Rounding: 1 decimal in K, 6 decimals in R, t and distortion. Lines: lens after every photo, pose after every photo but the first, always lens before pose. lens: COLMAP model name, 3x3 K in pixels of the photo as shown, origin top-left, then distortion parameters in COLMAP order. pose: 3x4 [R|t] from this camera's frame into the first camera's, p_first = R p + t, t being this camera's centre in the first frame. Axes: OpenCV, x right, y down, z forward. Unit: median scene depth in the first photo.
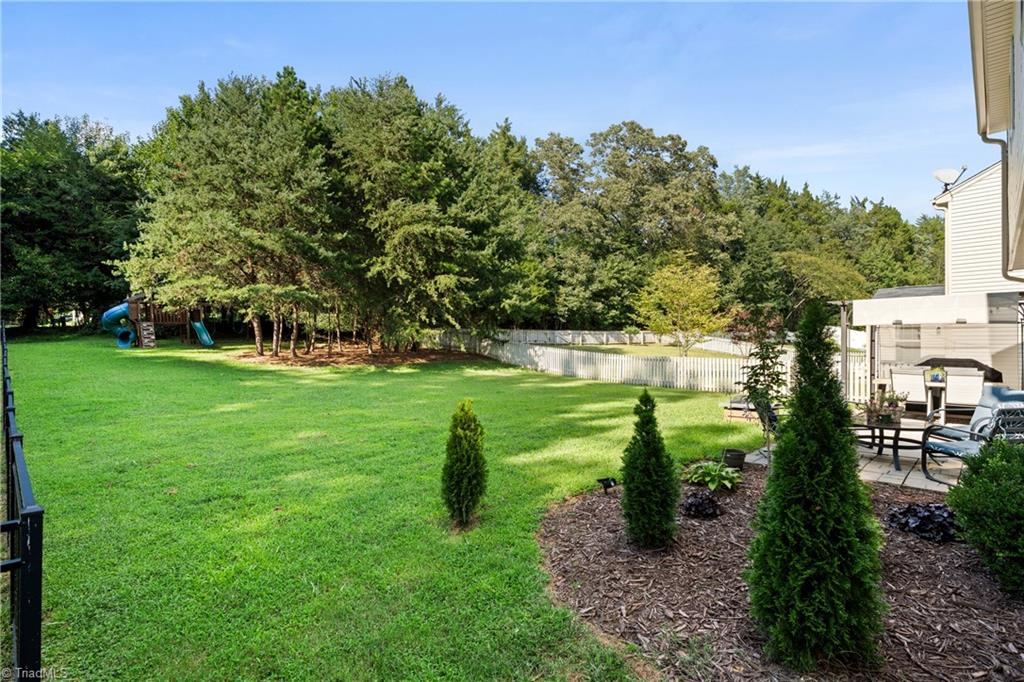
lens RADIAL K [[499.6, 0, 493.0], [0, 499.6, 335.9], [0, 0, 1]] dist [-0.002569, -0.000376]
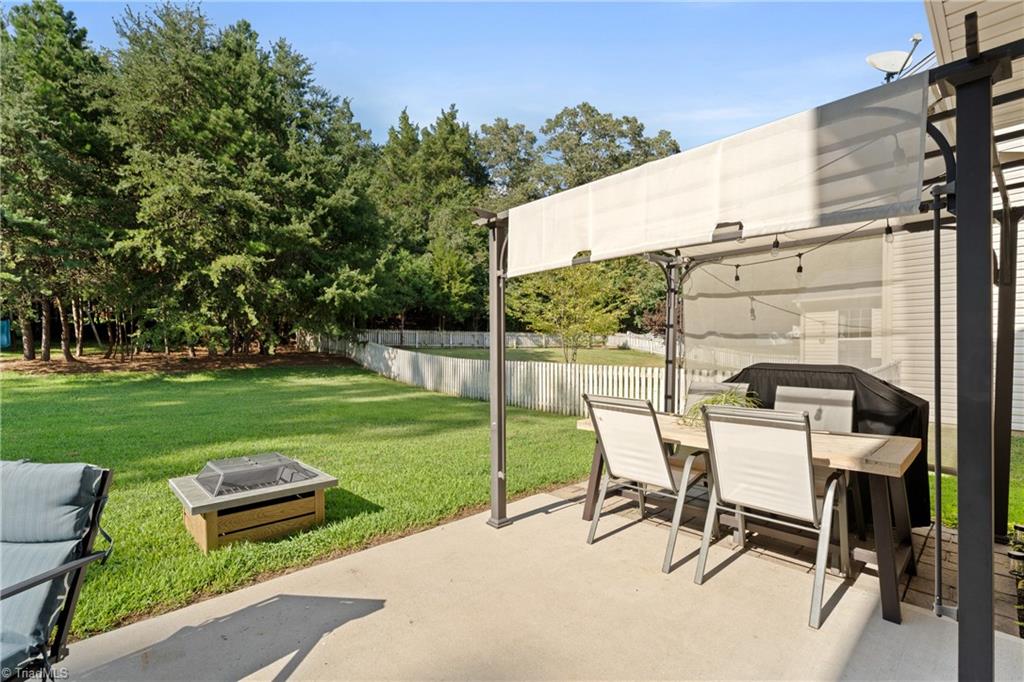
lens RADIAL K [[456.0, 0, 506.5], [0, 456.0, 354.8], [0, 0, 1]] dist [-0.000867, -0.000261]
pose [[0.999346, -0.000725, -0.036144, 0.196048], [0.001735, 0.999609, 0.027911, 0.007598], [0.036110, -0.027956, 0.998957, 0.176201]]
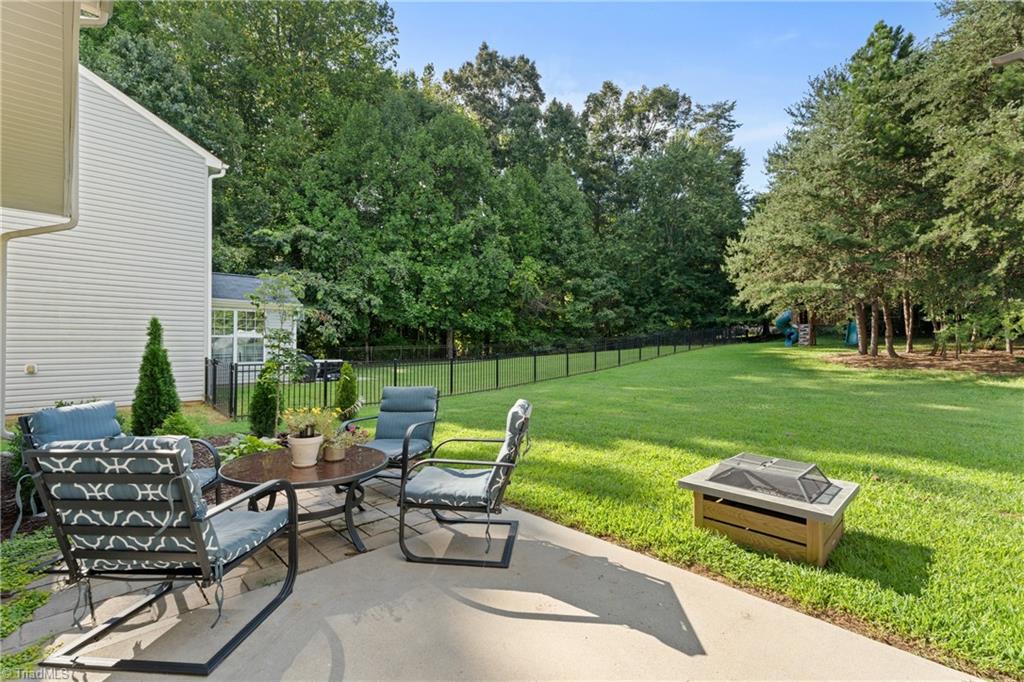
lens RADIAL K [[453.4, 0, 510.4], [0, 453.4, 340.9], [0, 0, 1]] dist [0.001602, 0.000289]
pose [[-0.005794, -0.008784, -0.999945, 0.224777], [0.011653, 0.999893, -0.008851, 0.008130], [0.999915, -0.011704, -0.005691, 0.211747]]
